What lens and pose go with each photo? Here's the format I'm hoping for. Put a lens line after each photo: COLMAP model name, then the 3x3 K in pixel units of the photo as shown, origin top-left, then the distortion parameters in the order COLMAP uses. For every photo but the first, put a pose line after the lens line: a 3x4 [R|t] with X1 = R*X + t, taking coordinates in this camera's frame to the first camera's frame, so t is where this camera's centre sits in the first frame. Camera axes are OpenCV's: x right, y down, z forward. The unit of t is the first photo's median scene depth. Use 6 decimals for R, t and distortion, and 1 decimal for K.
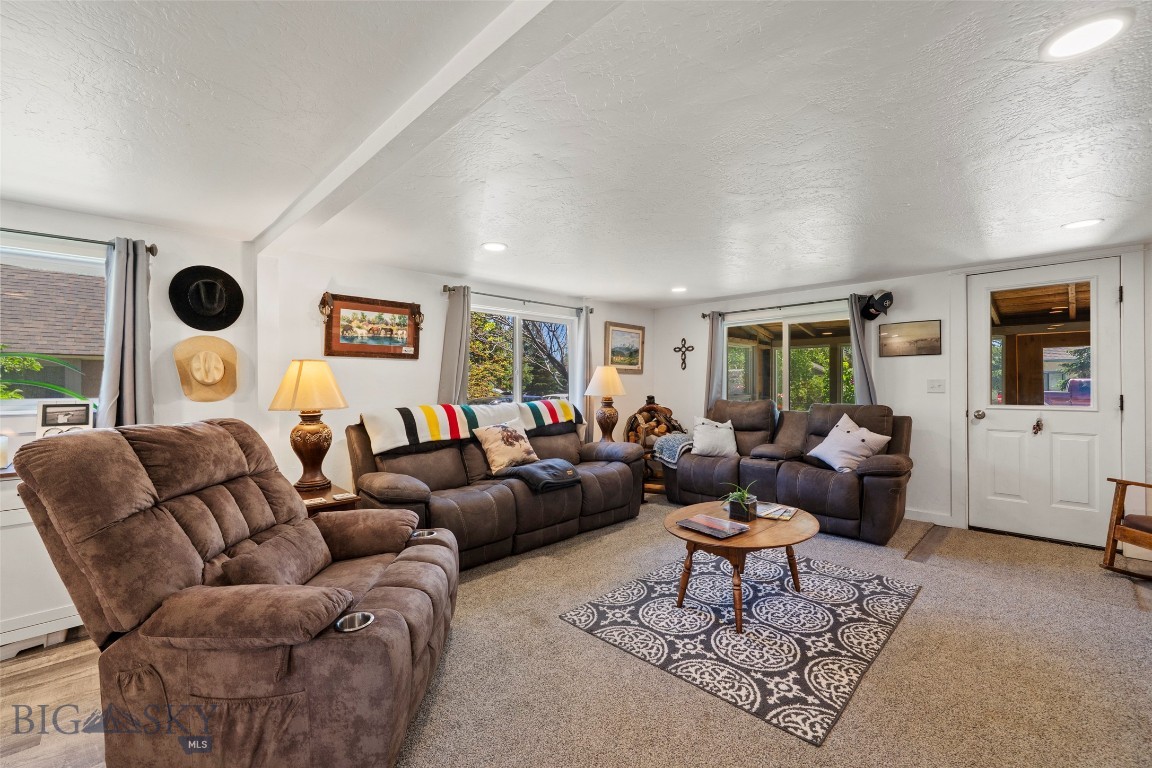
lens RADIAL K [[470.1, 0, 576.0], [0, 470.1, 384.0], [0, 0, 1]] dist [-0.000990, 0.000026]
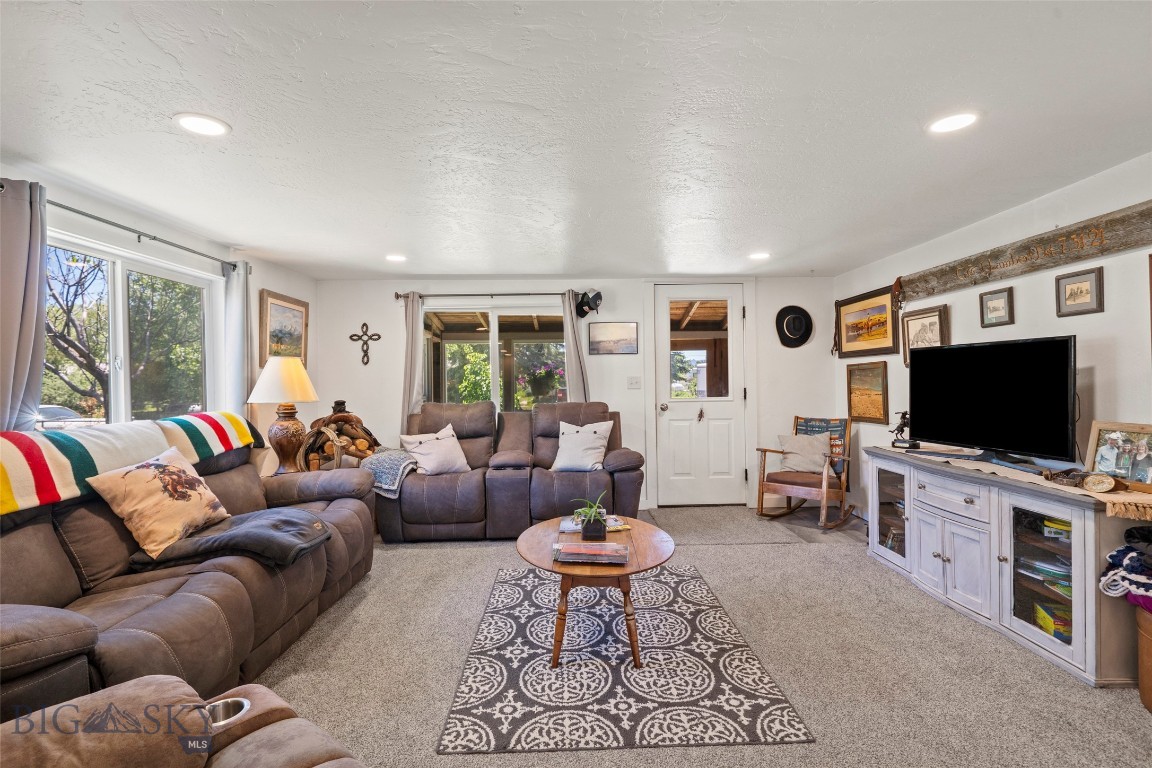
lens RADIAL K [[555.7, 0, 572.2], [0, 555.7, 383.9], [0, 0, 1]] dist [0.001732, 0.000490]
pose [[0.695181, -0.010613, 0.718757, -0.287515], [0.011294, 0.999929, 0.003841, 0.000711], [-0.718746, 0.005448, 0.695251, 0.228856]]
